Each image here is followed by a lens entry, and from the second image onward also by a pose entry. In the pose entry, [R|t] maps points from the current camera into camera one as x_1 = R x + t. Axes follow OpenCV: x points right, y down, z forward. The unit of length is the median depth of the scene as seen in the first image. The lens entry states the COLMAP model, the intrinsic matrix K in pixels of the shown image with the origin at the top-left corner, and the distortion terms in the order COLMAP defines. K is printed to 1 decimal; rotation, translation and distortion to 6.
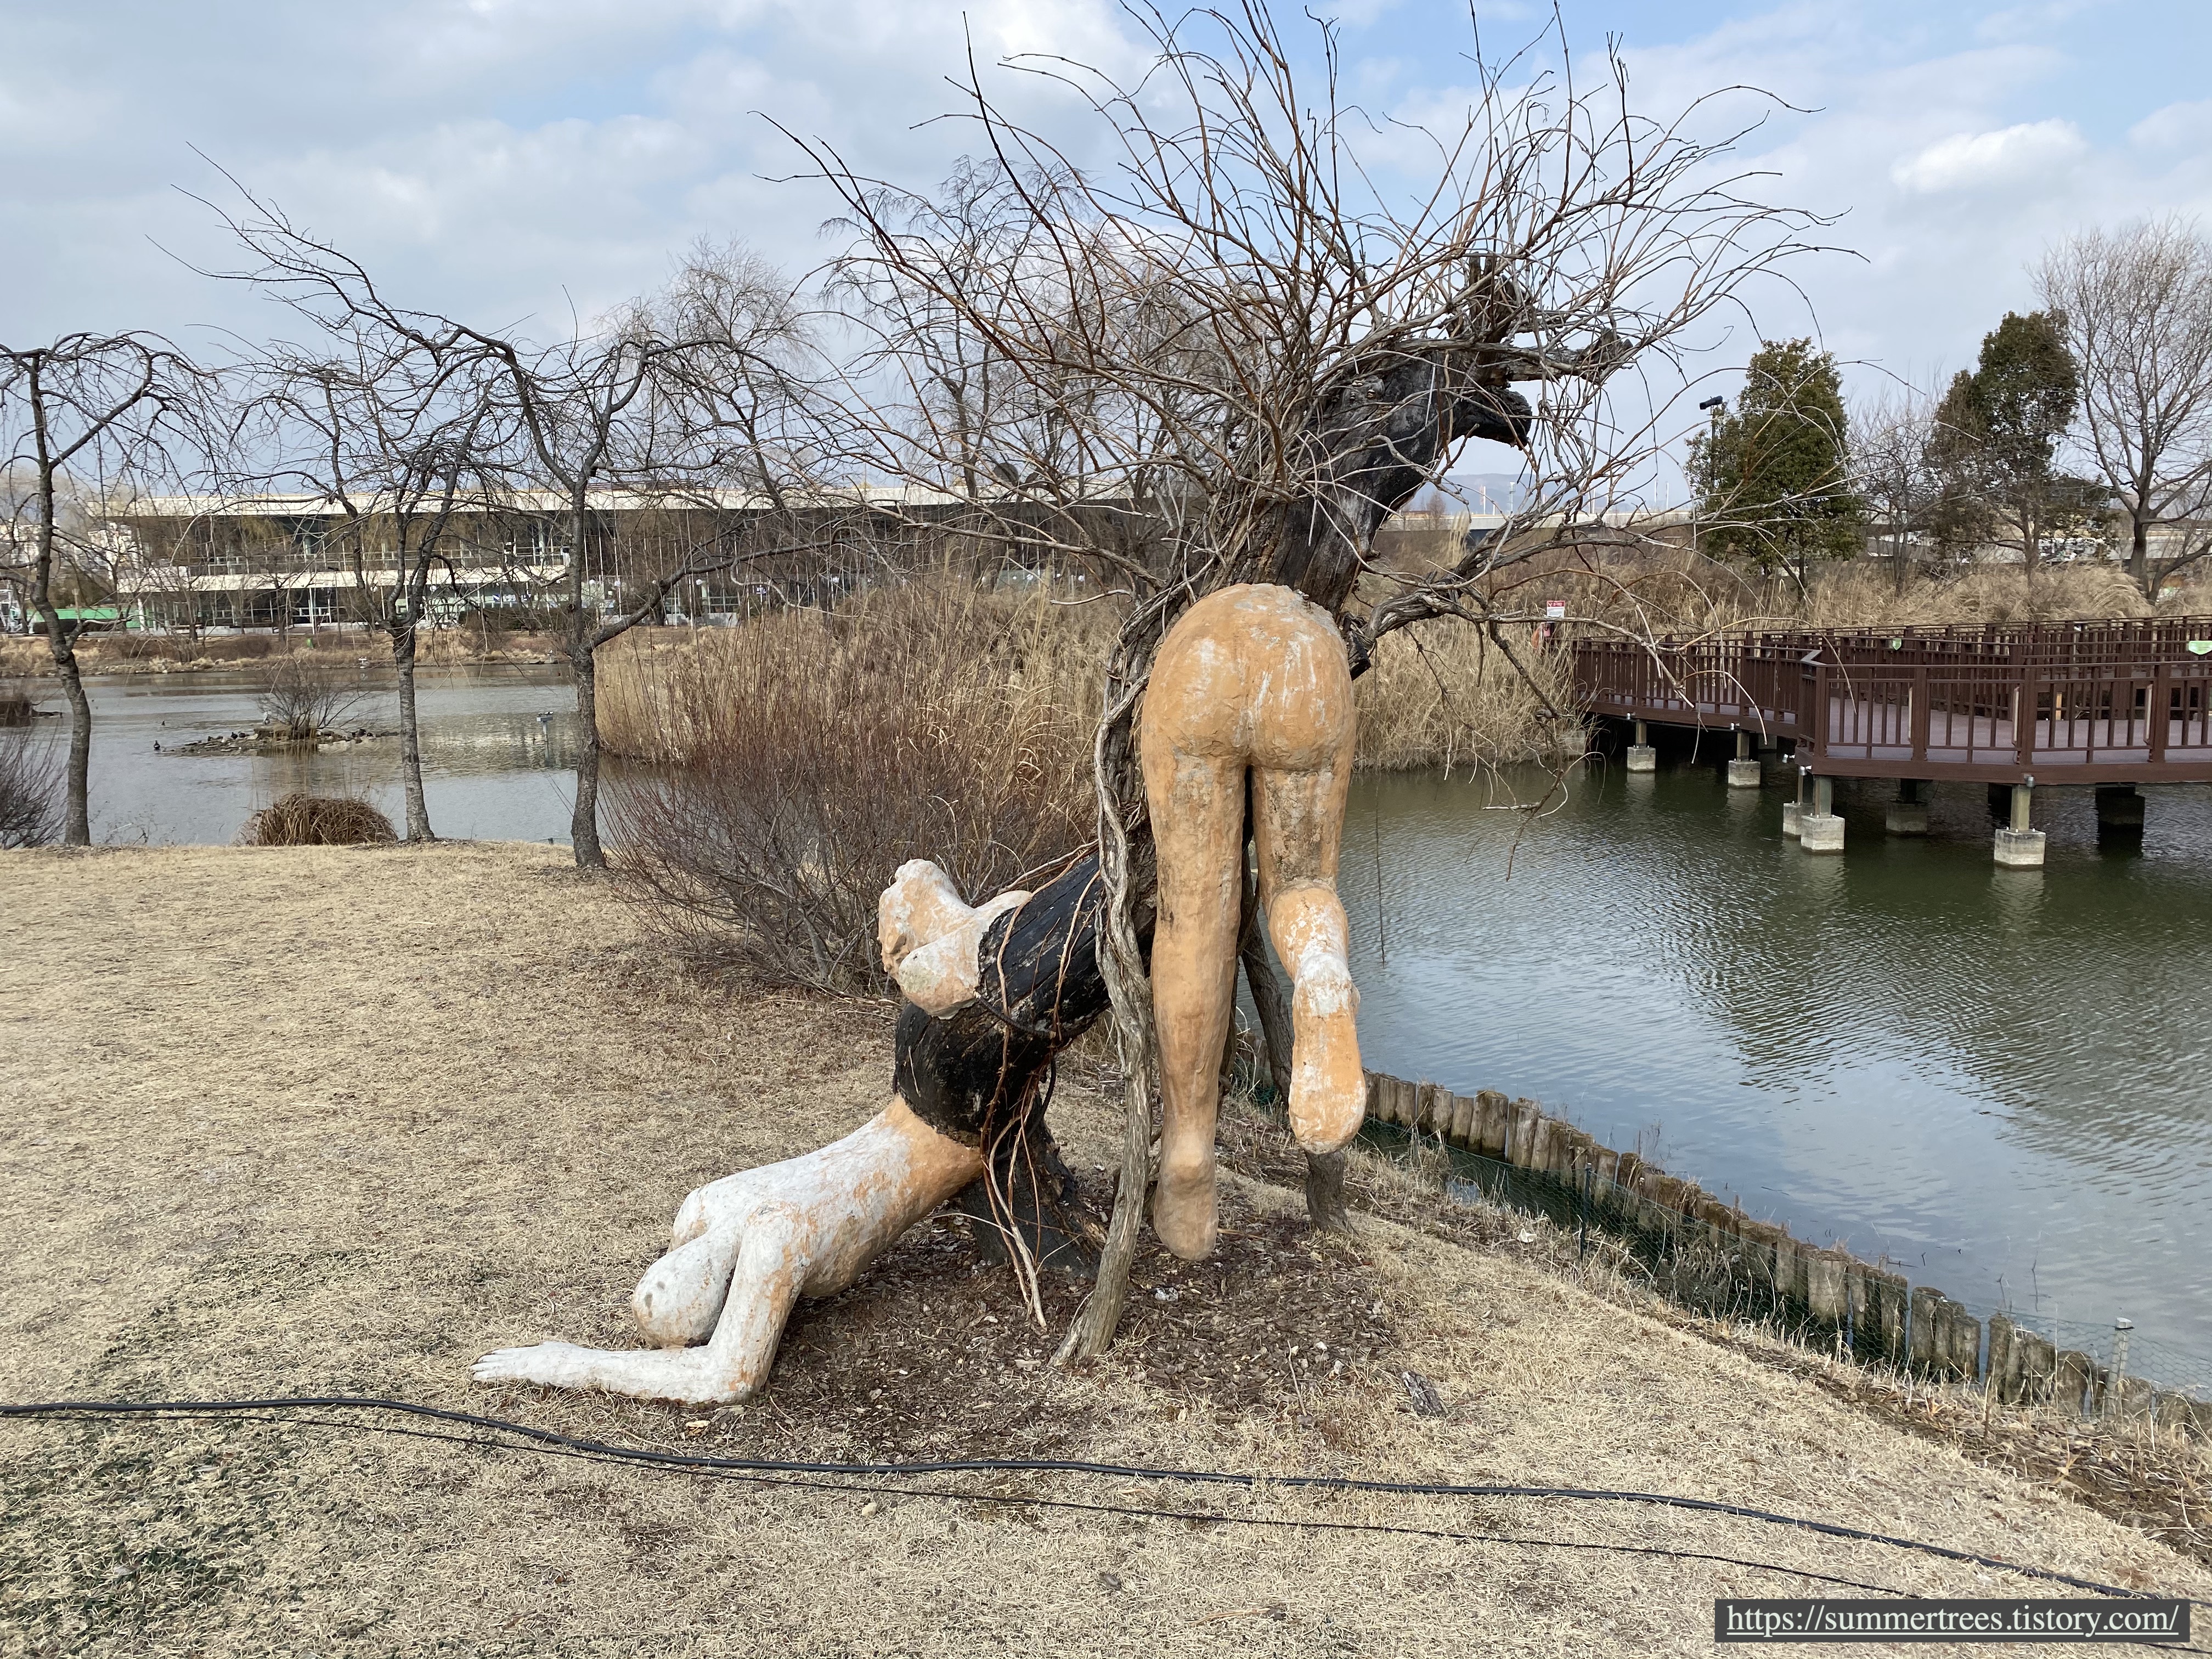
lens RADIAL K [[1697.3, 0, 1105.6], [0, 1697.3, 786.5], [0, 0, 1]] dist [0.022277, -0.014433]
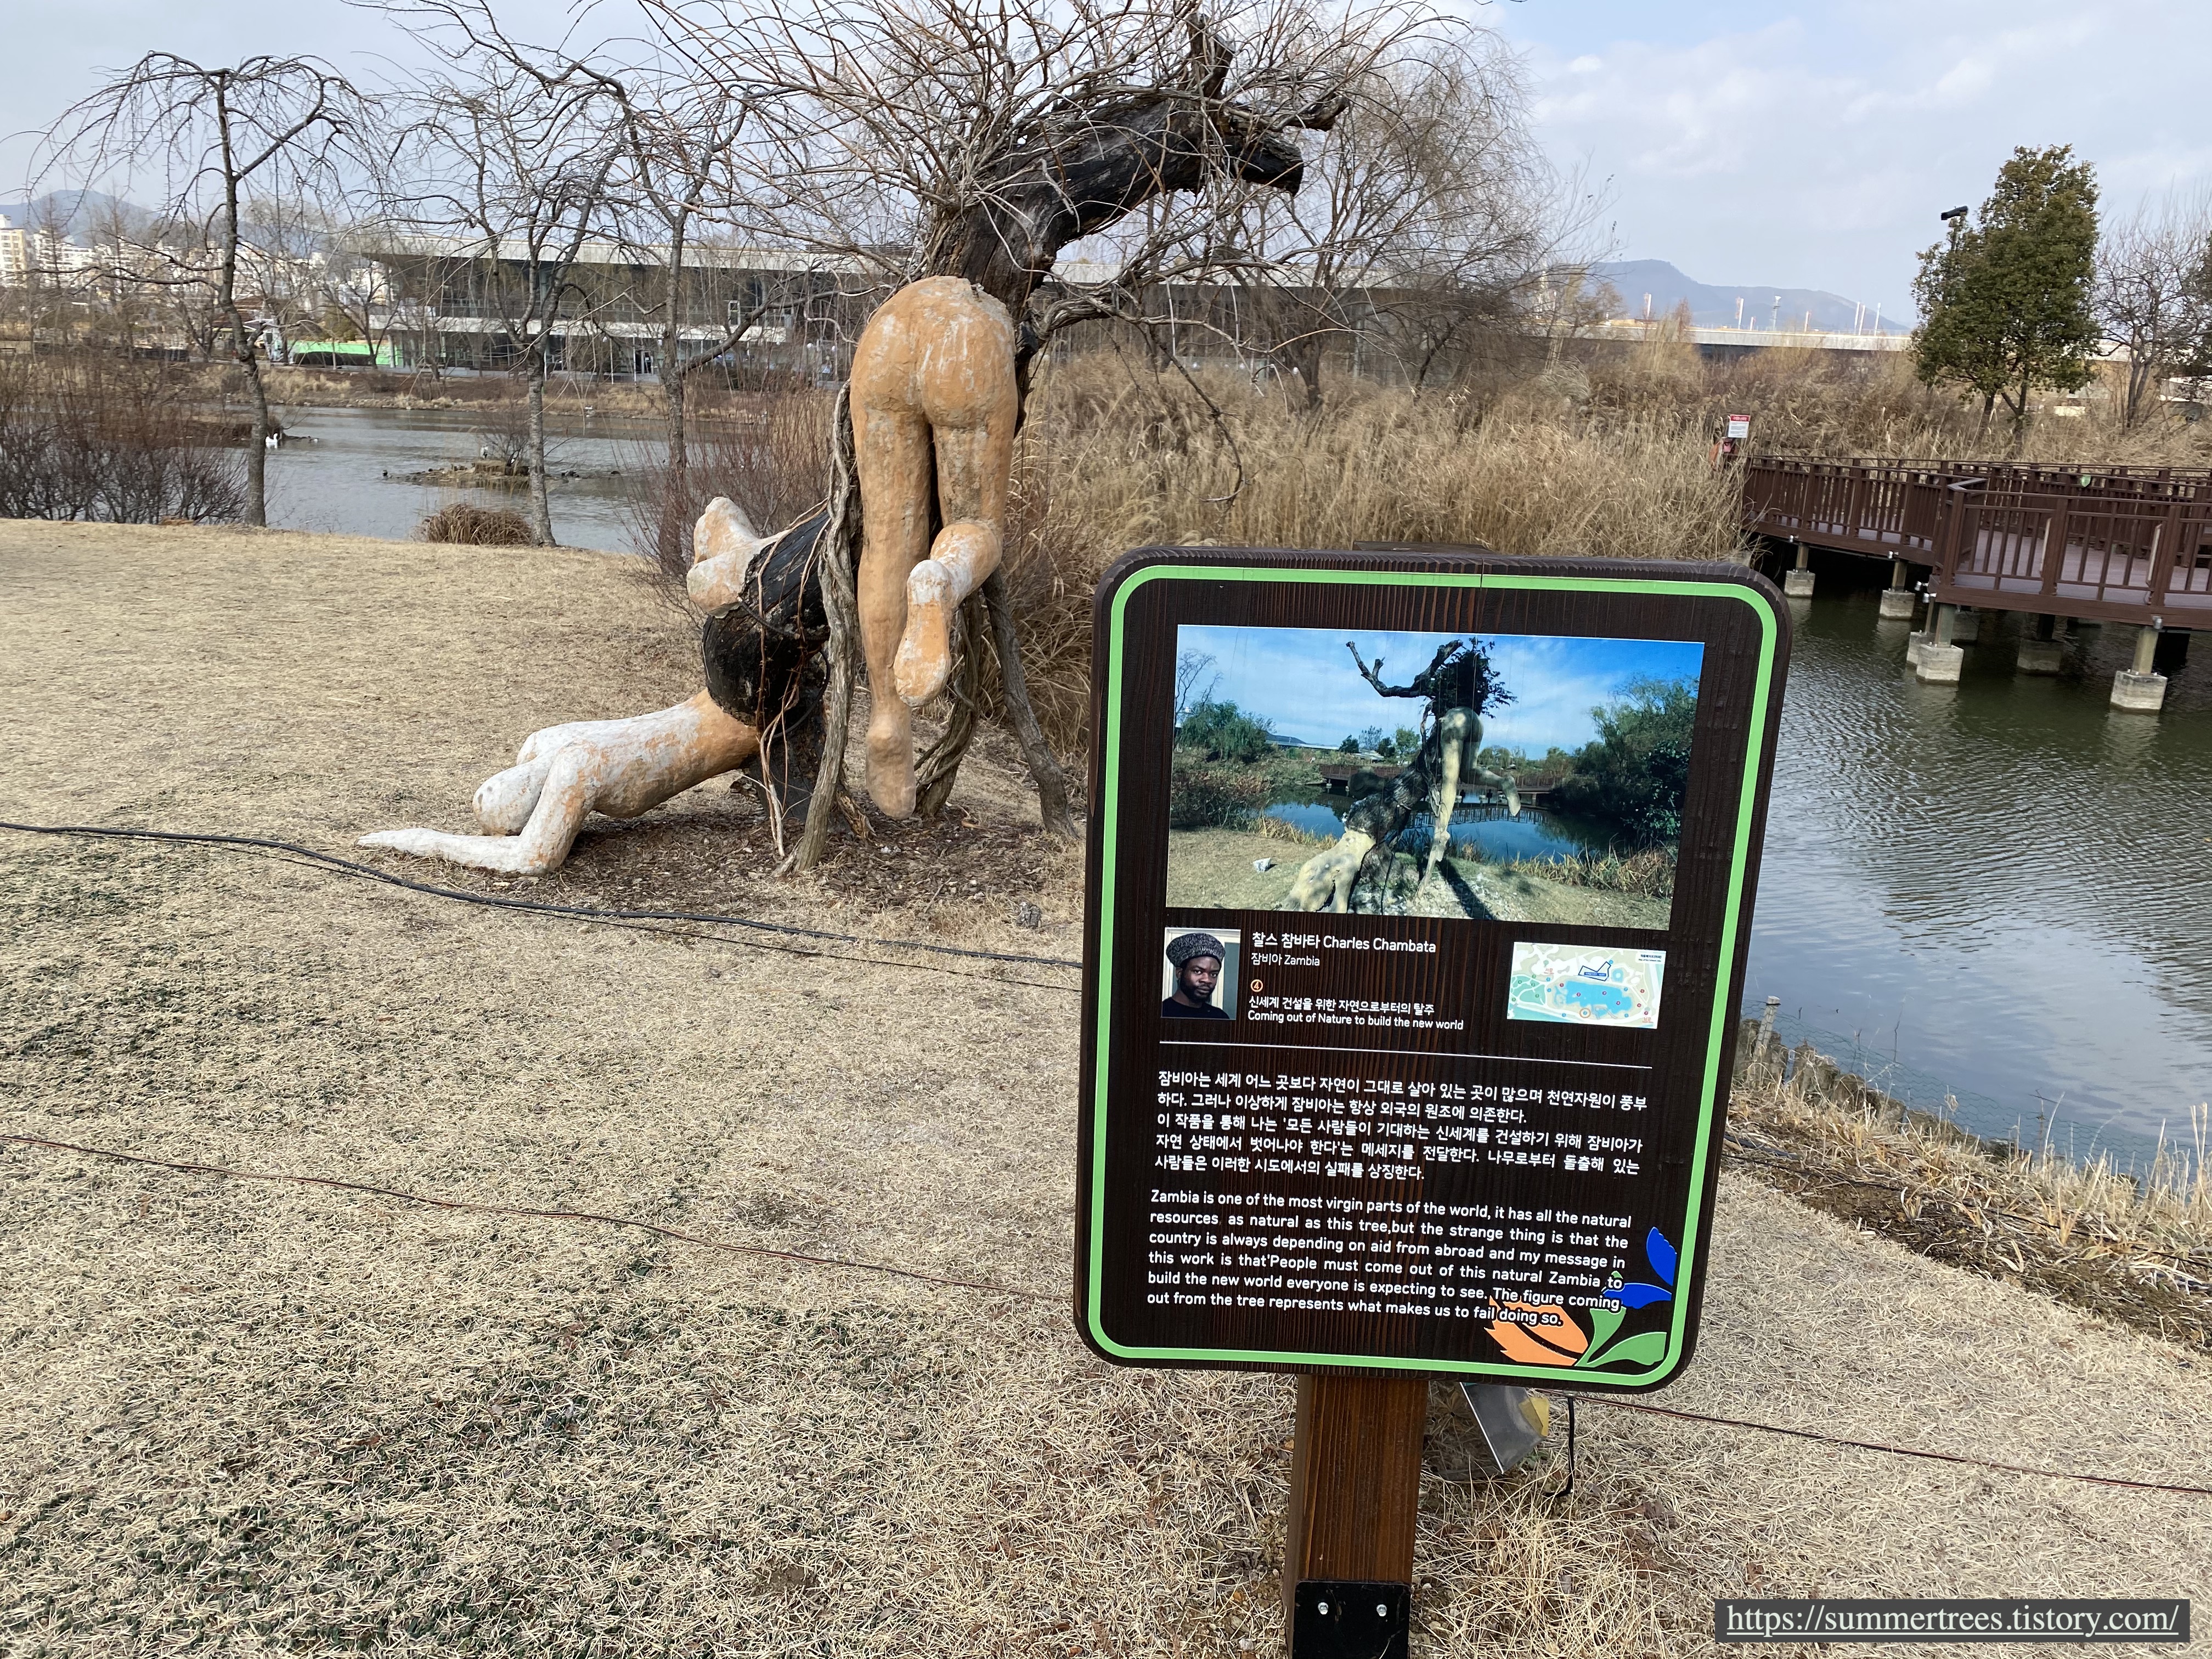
lens RADIAL K [[1677.3, 0, 1106.0], [0, 1677.3, 829.5], [0, 0, 1]] dist [0.011938, -0.004612]
pose [[0.990261, 0.090119, -0.106119, 0.093947], [-0.073690, 0.985985, 0.149677, 0.022240], [0.118121, -0.140400, 0.983024, -0.066443]]
